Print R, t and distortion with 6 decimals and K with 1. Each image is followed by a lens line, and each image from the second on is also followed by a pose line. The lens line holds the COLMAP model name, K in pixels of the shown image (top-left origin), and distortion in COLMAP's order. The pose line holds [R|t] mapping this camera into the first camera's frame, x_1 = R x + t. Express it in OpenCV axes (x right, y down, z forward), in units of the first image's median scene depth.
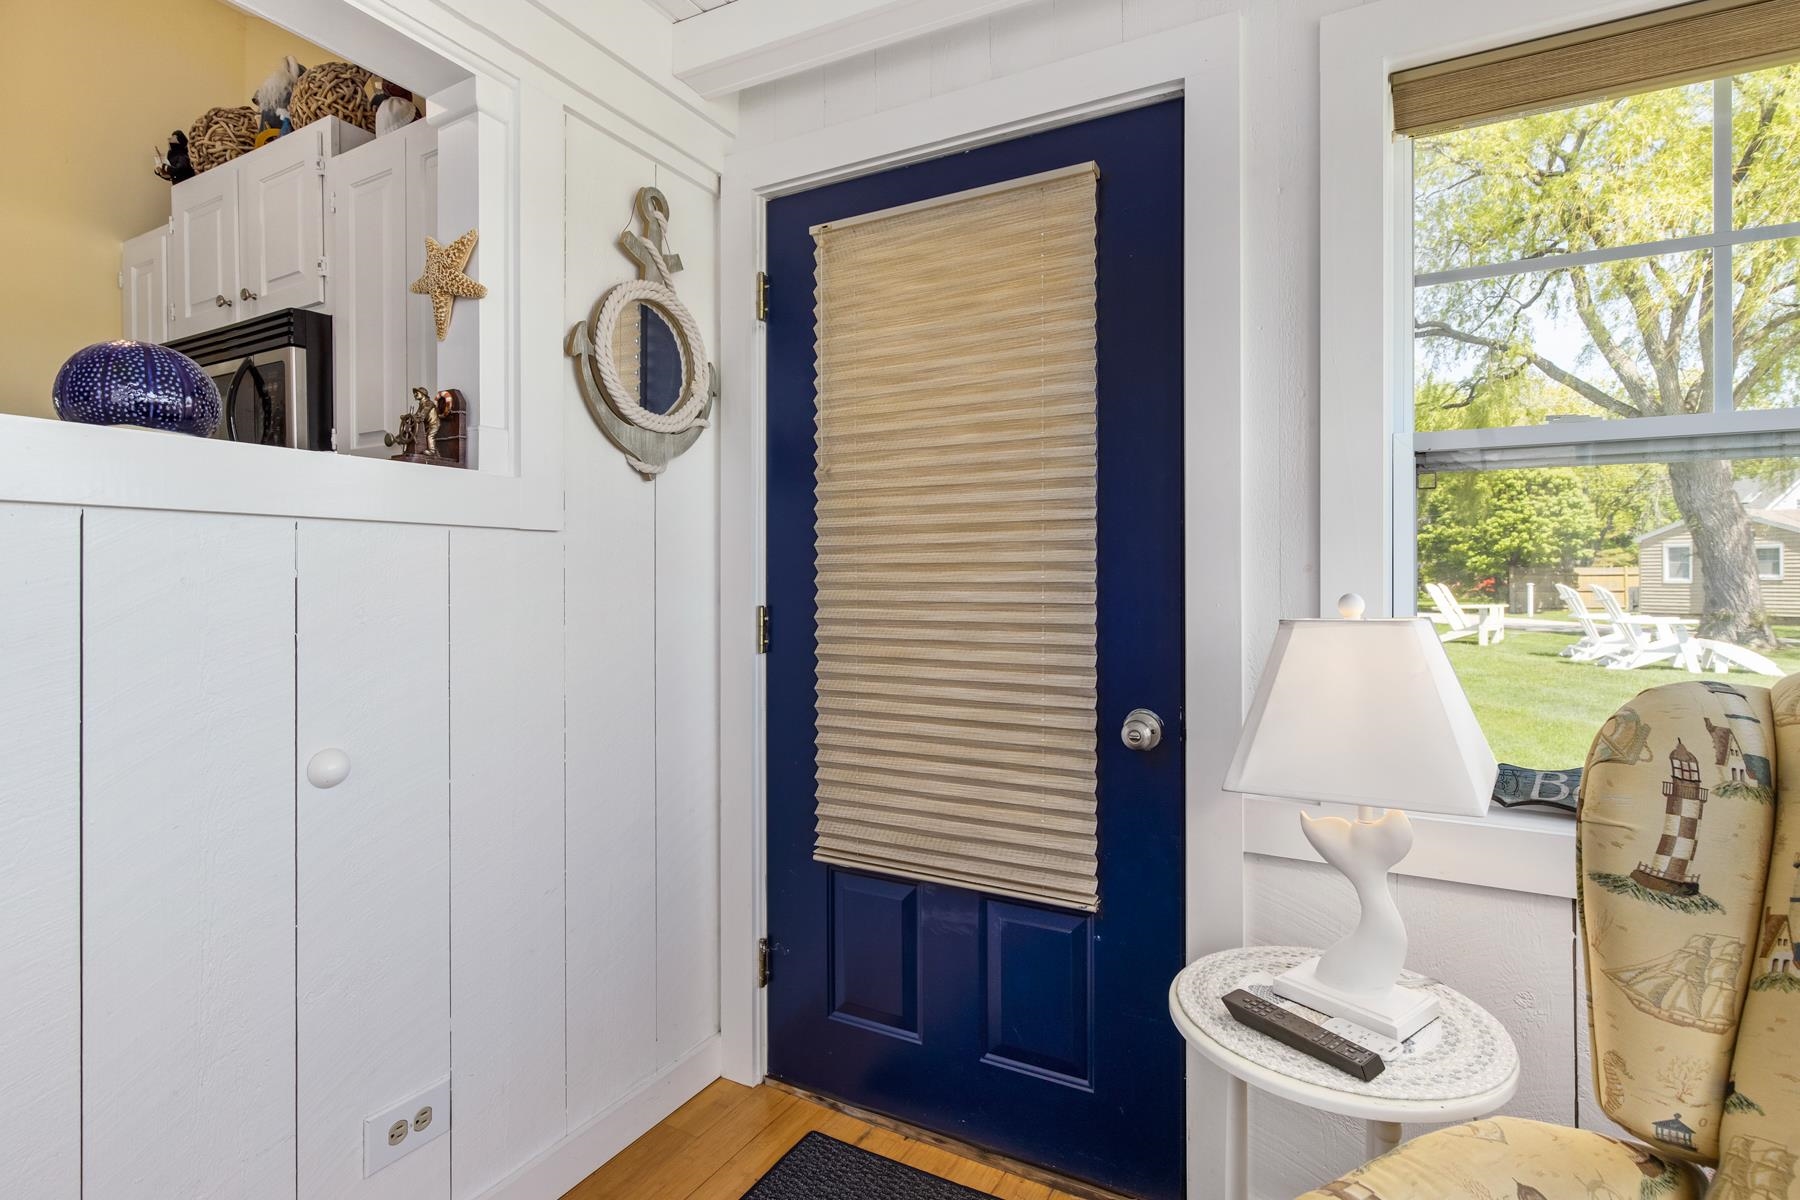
lens RADIAL K [[855.5, 0, 909.6], [0, 855.5, 575.4], [0, 0, 1]] dist [-0.005057, 0.000557]
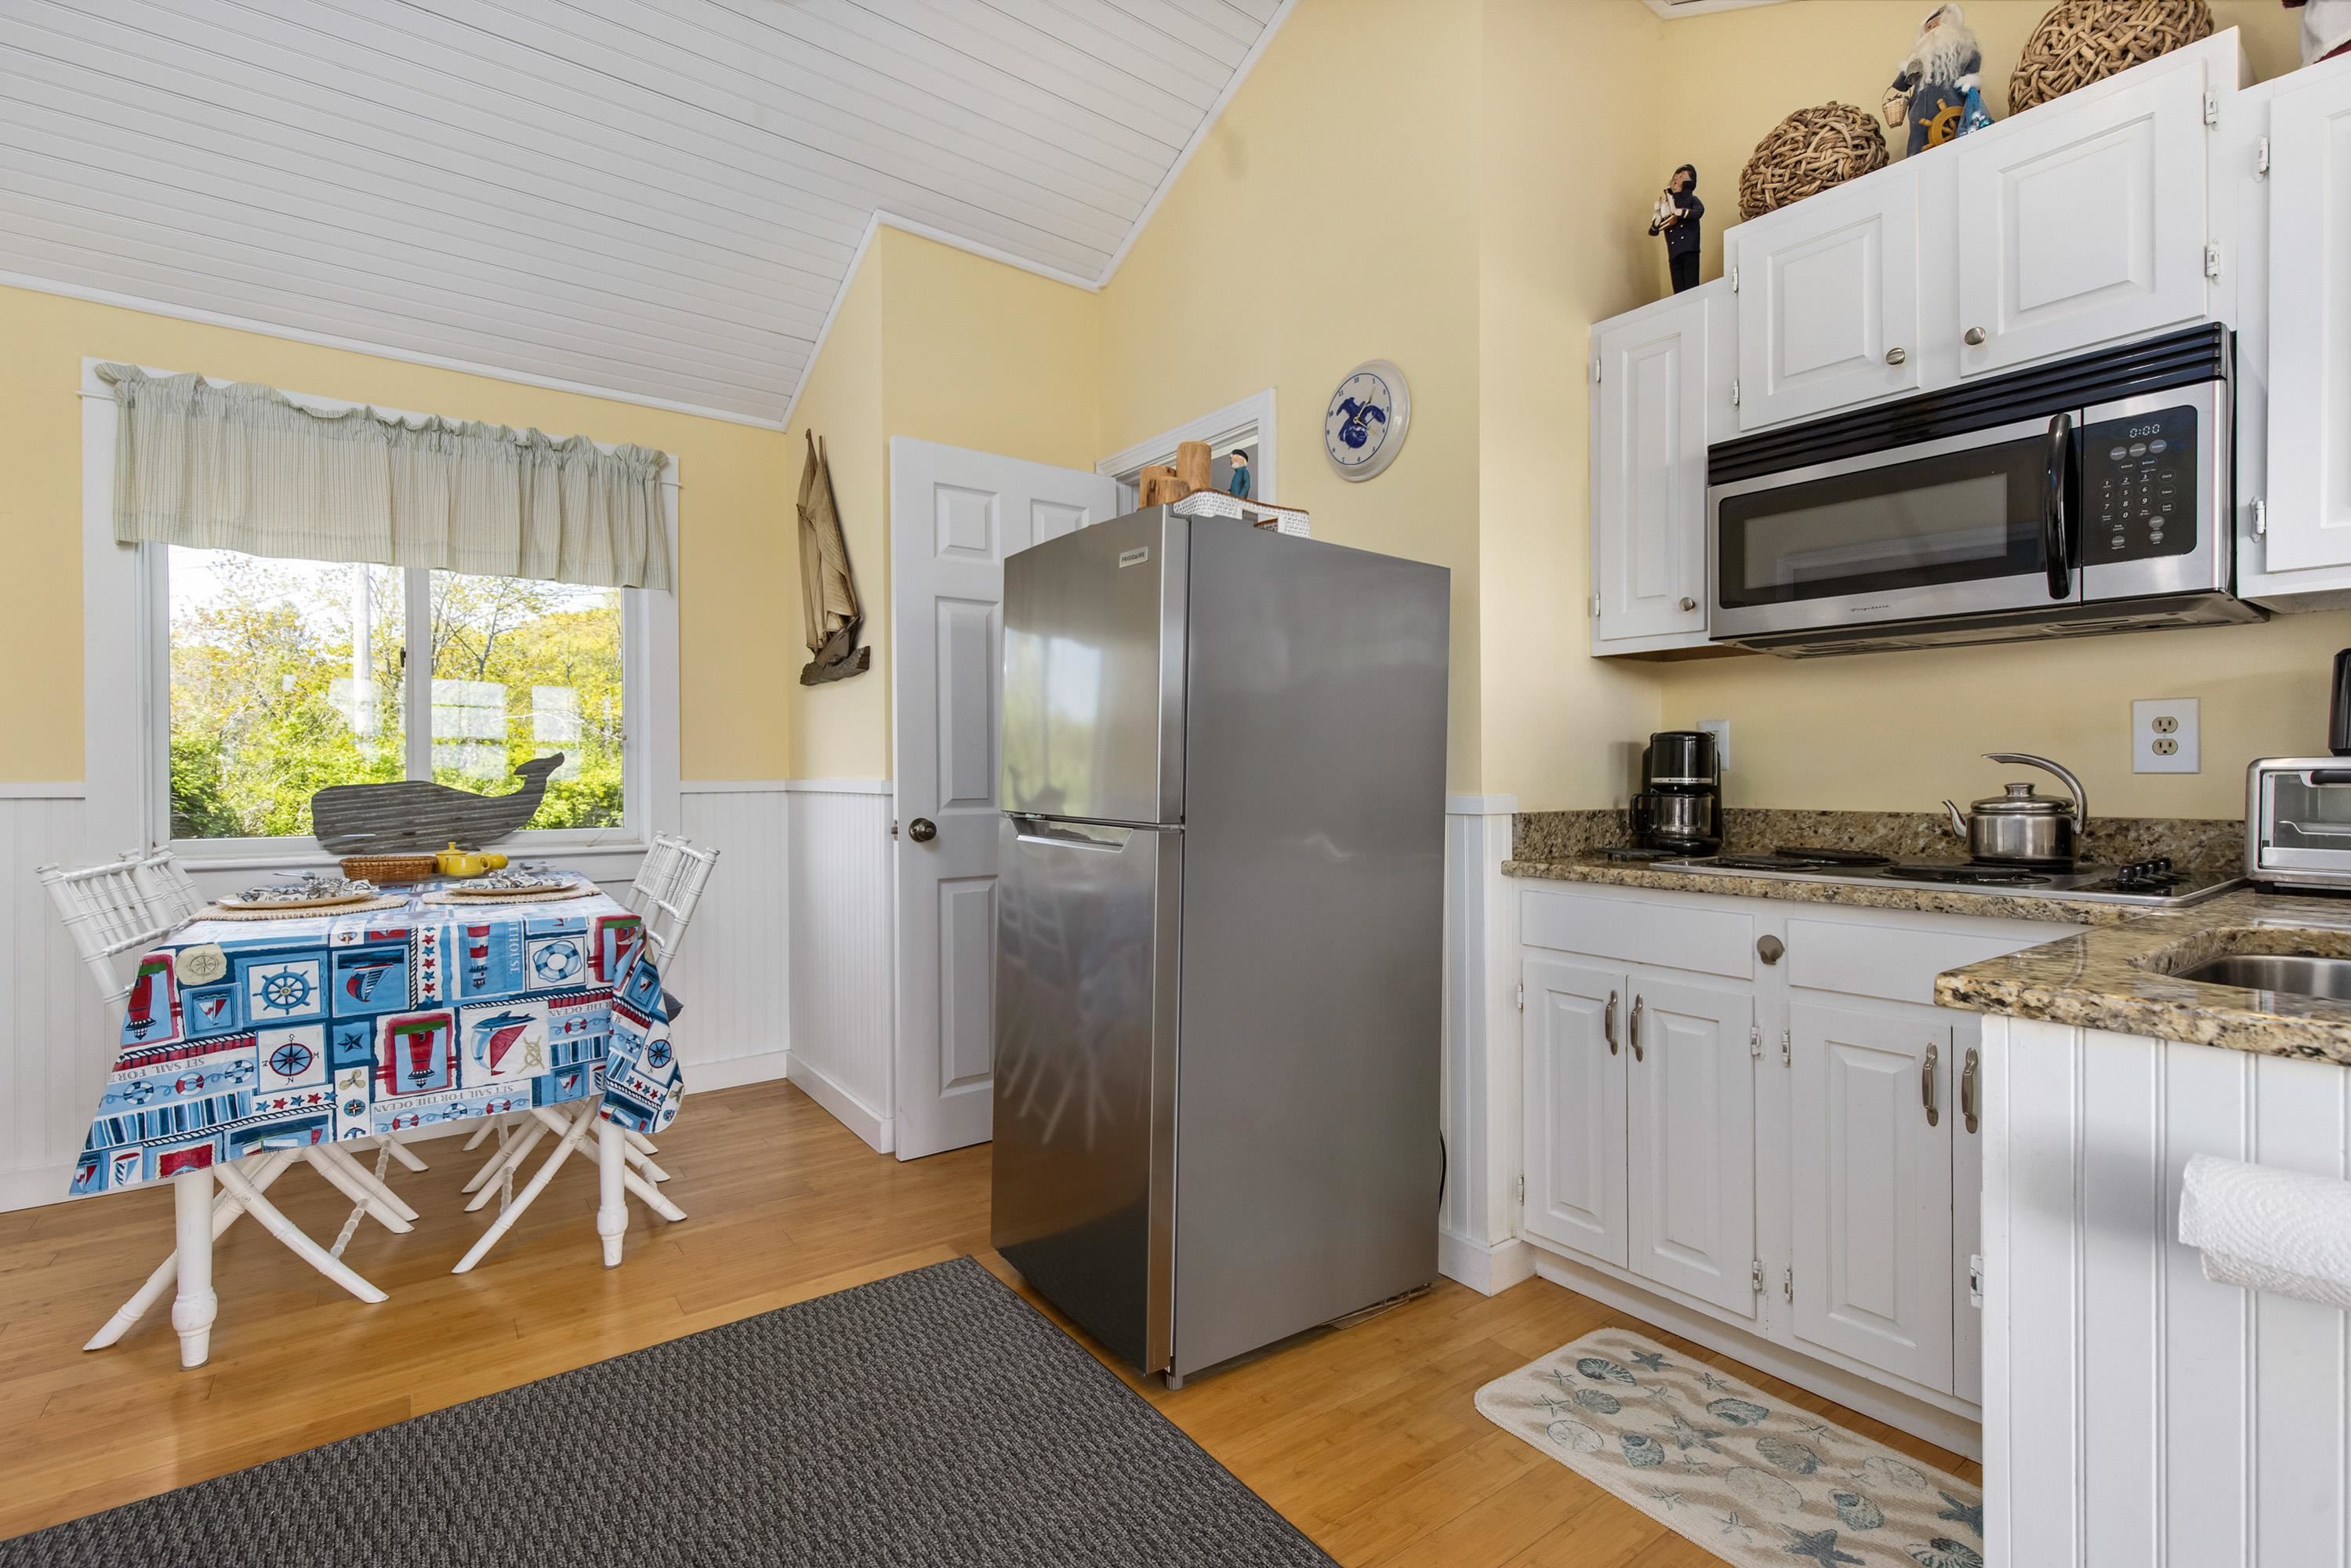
lens RADIAL K [[1072.8, 0, 1209.2], [0, 1072.8, 770.3], [0, 0, 1]] dist [0.003252, 0.003316]
pose [[0.912448, 0.002908, -0.409182, -1.234022], [-0.001287, 0.999990, 0.004238, 0.037997], [0.409190, -0.003341, 0.912443, -0.107242]]
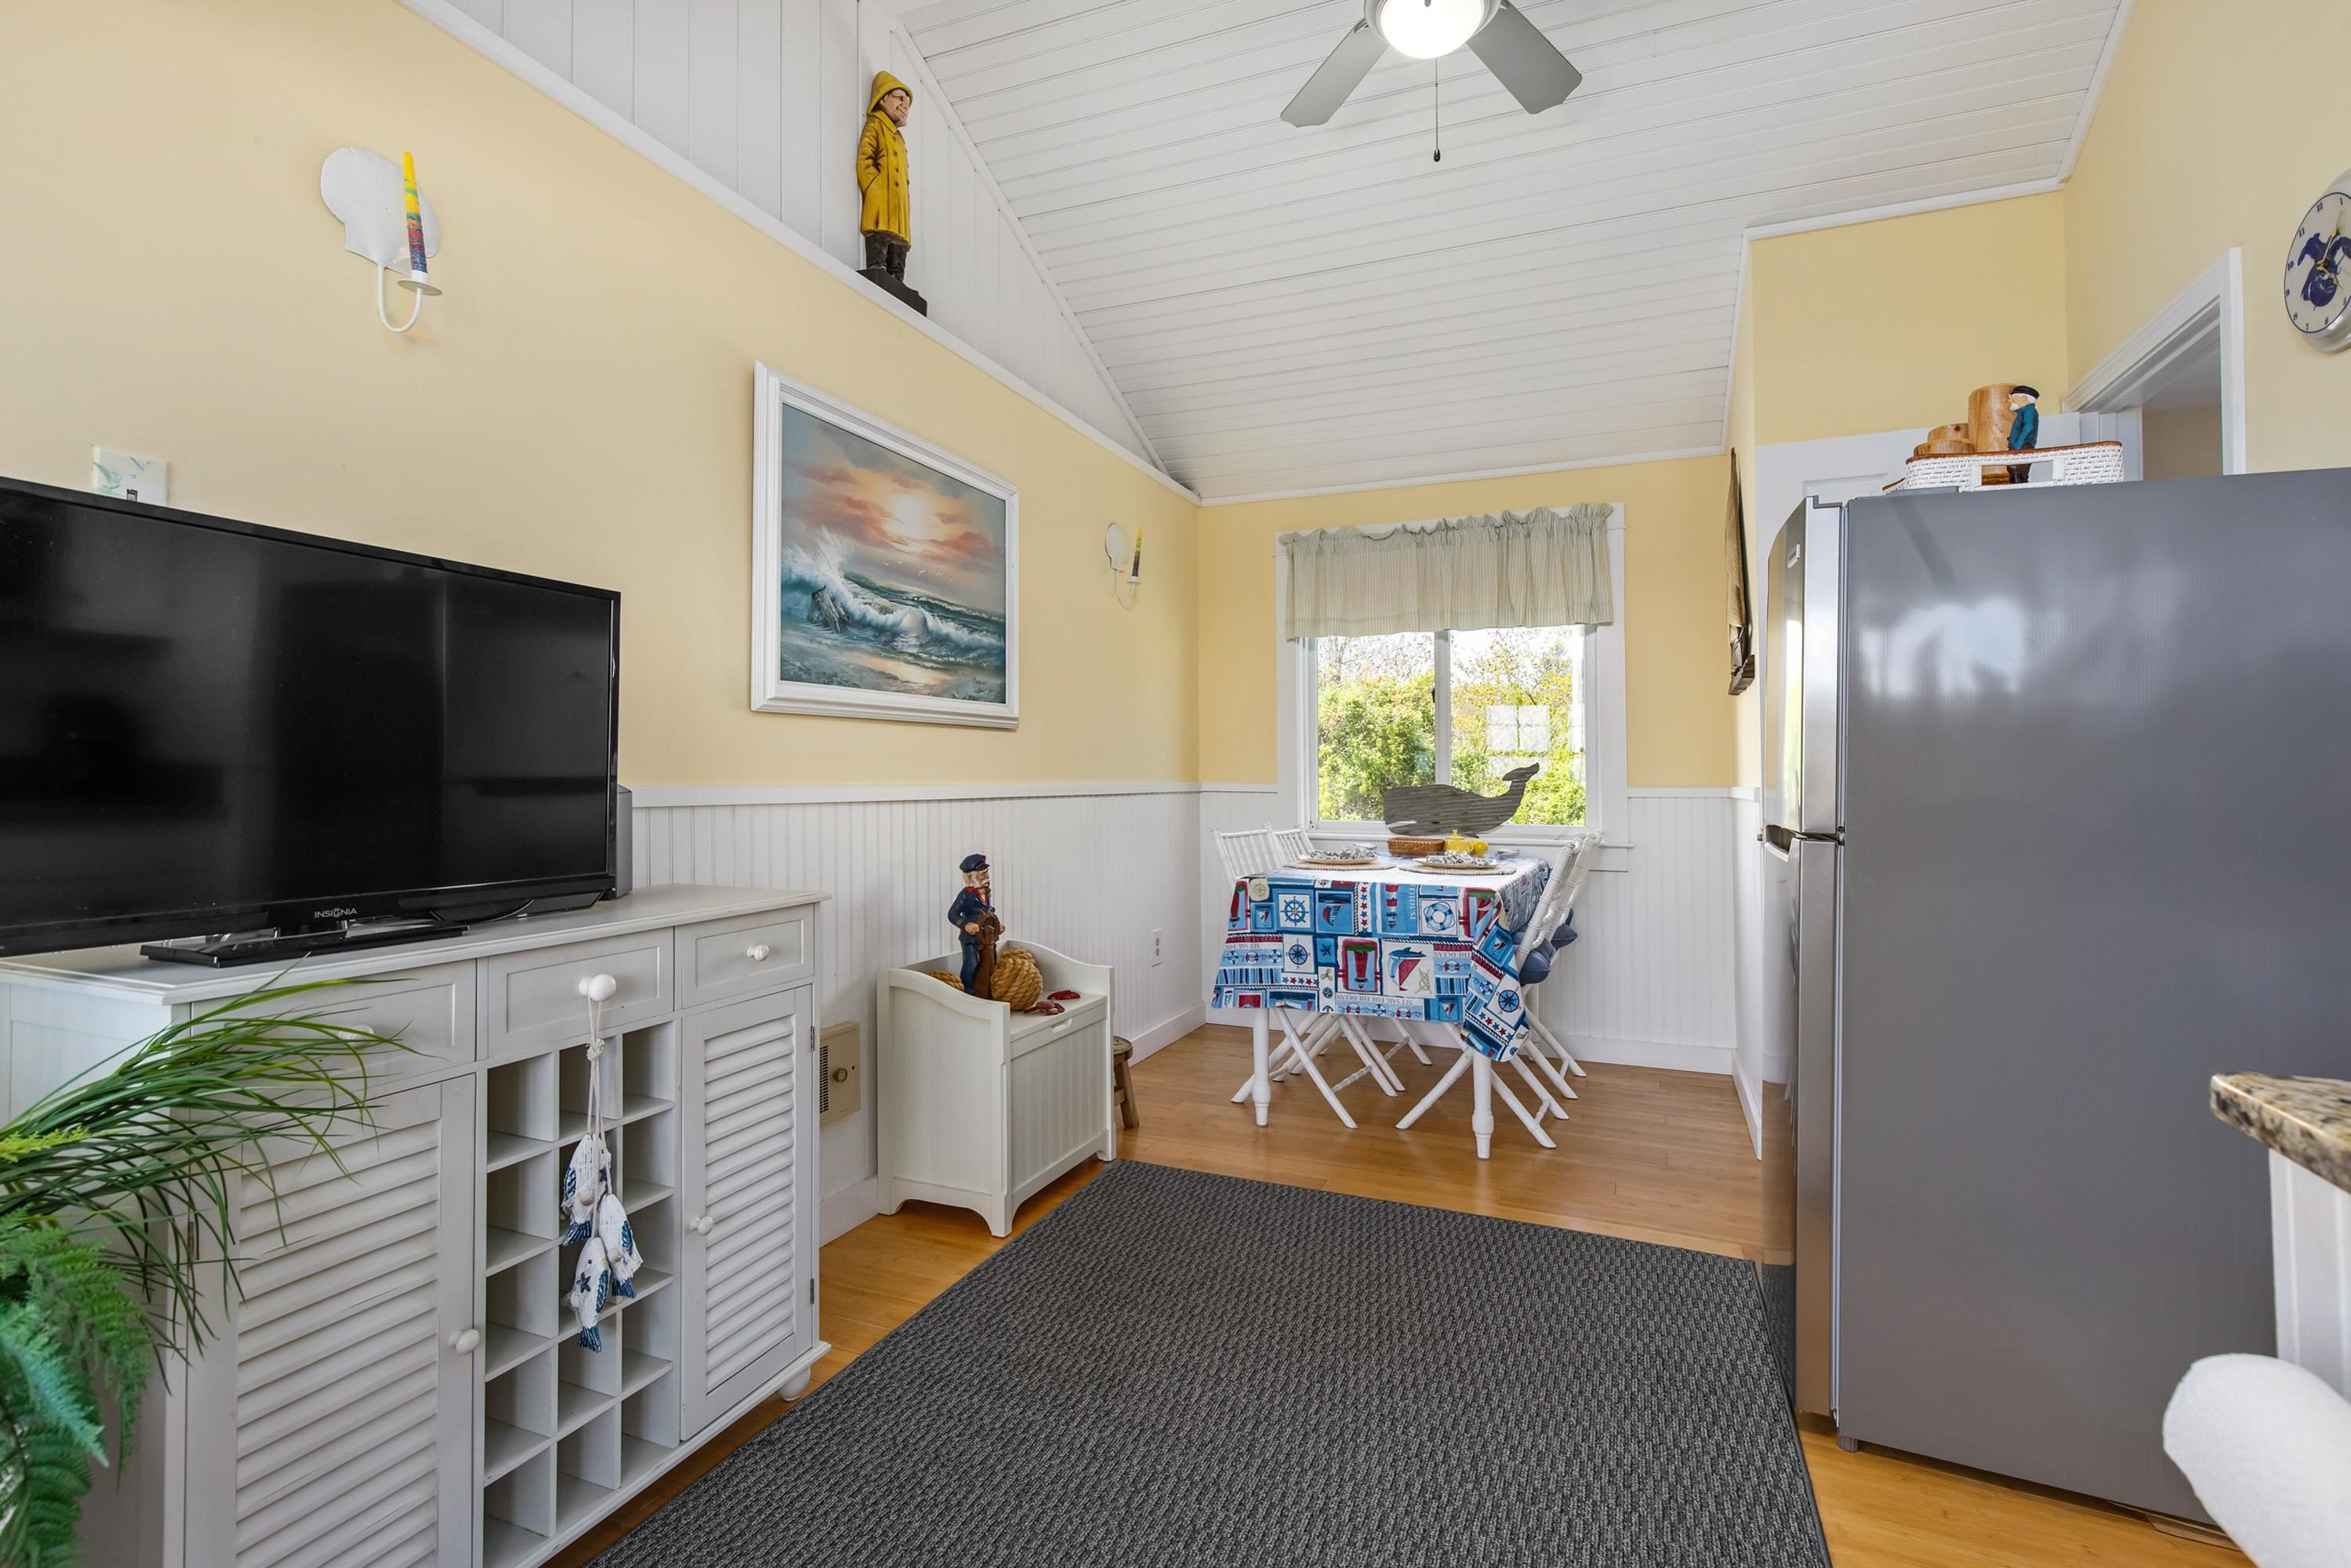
lens RADIAL K [[1072.8, 0, 1178.2], [0, 1072.8, 764.1], [0, 0, 1]] dist [0.003252, 0.003316]
pose [[0.100949, -0.008360, -0.994856, -0.747799], [-0.000237, 0.999964, -0.008427, 0.039314], [0.994892, 0.001087, 0.100944, 0.158879]]
